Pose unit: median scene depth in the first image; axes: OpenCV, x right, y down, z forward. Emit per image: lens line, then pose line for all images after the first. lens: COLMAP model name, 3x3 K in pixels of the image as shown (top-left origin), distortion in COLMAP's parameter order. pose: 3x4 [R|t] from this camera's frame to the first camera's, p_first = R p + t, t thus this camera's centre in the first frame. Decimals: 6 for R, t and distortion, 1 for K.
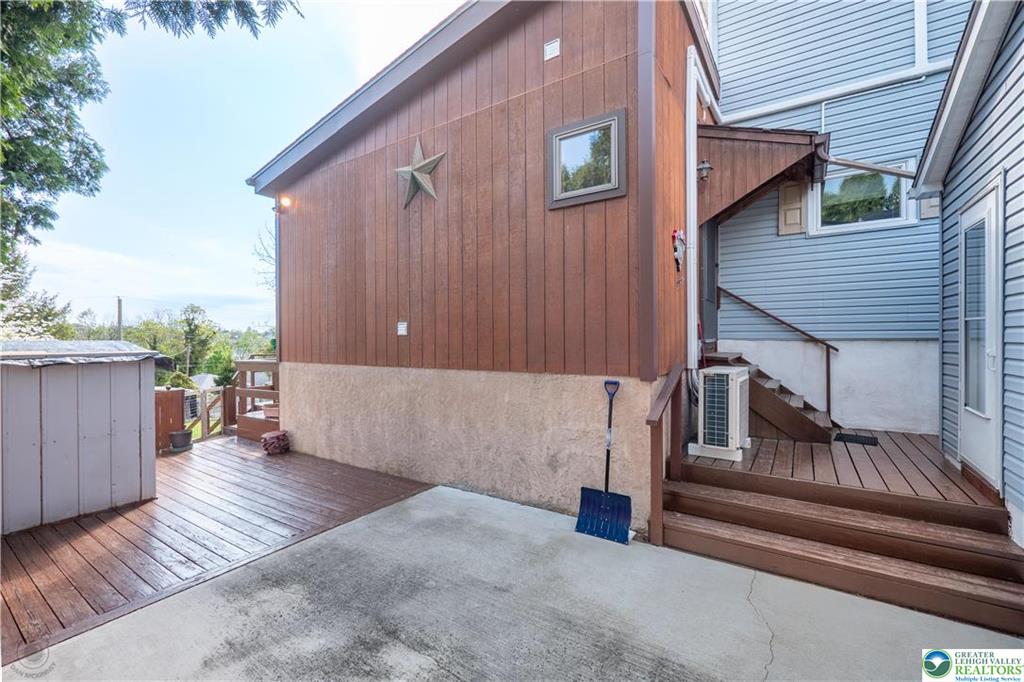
lens RADIAL K [[431.8, 0, 512.3], [0, 431.8, 340.6], [0, 0, 1]] dist [-0.000506, -0.000045]
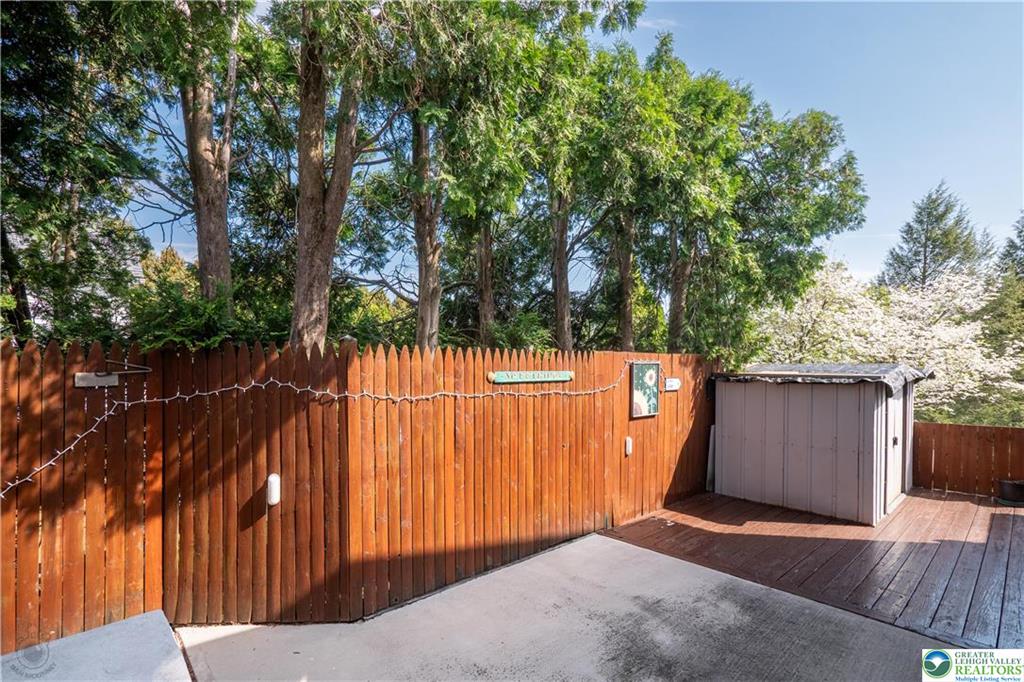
lens RADIAL K [[479.7, 0, 503.2], [0, 479.7, 365.7], [0, 0, 1]] dist [0.000653, 0.000073]
pose [[-0.246572, 0.008531, -0.969087, 0.692908], [-0.004579, 0.999940, 0.009967, -0.004687], [0.969114, 0.006896, -0.246518, 0.756324]]
